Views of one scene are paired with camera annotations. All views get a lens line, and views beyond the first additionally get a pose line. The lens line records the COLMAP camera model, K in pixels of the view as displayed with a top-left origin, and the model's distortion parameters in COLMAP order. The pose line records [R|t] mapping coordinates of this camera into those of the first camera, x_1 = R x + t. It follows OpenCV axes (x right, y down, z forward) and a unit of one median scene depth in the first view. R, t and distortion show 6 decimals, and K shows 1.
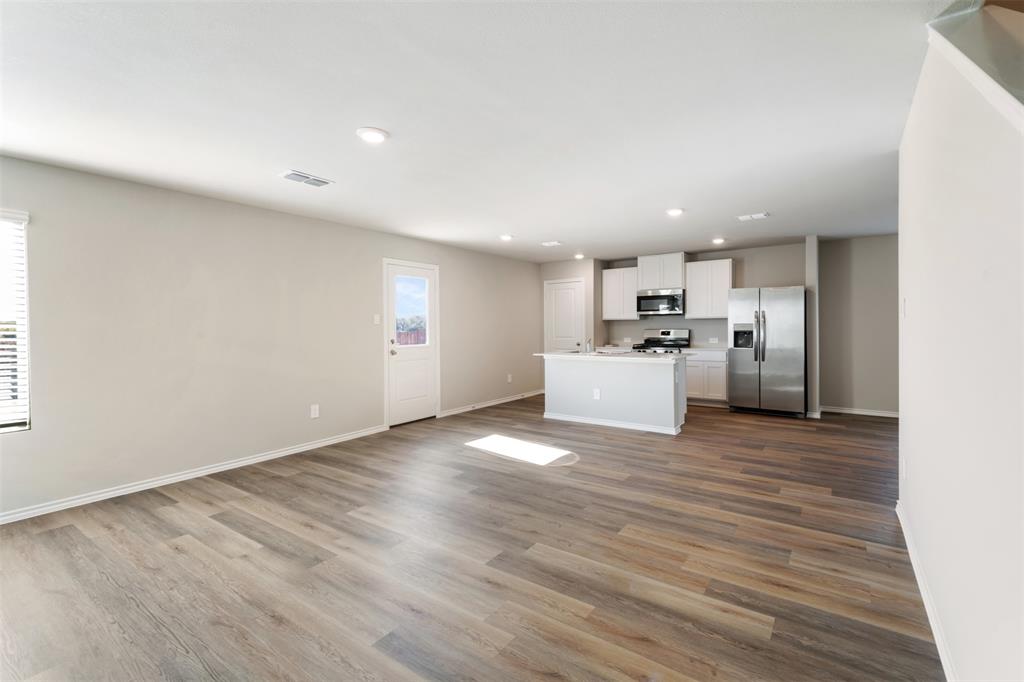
lens RADIAL K [[467.3, 0, 512.6], [0, 467.3, 336.2], [0, 0, 1]] dist [0.025028, -0.000091]
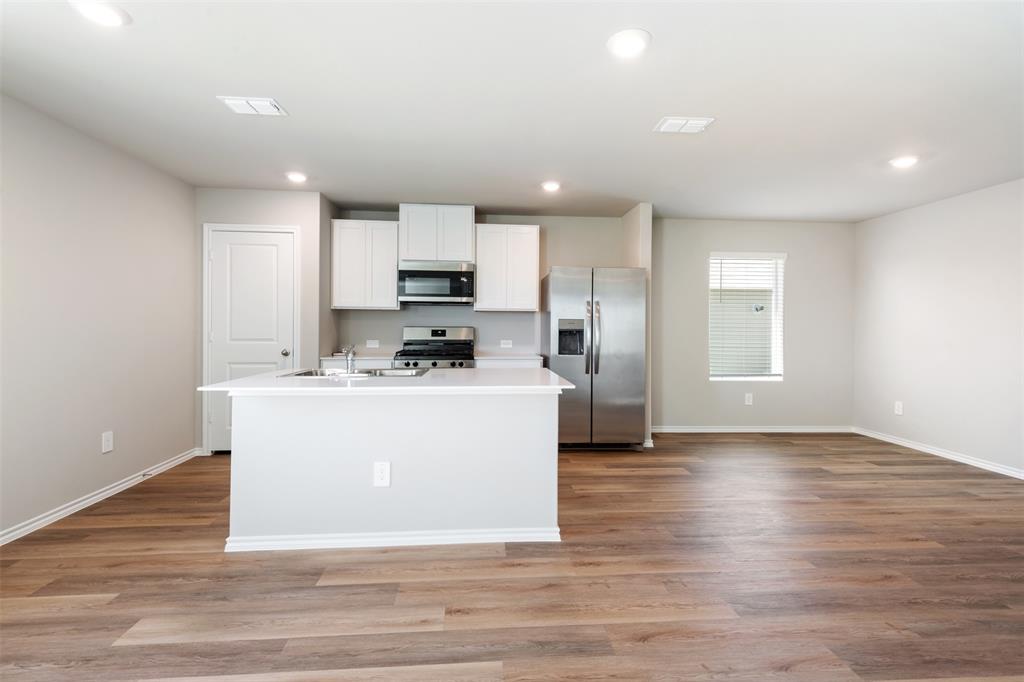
lens RADIAL K [[467.3, 0, 511.1], [0, 467.3, 332.7], [0, 0, 1]] dist [0.025028, -0.000091]
pose [[0.760736, 0.005876, 0.649035, -0.008295], [0.000288, 0.999956, -0.009391, -0.001045], [-0.649062, 0.007331, 0.760700, 0.478221]]
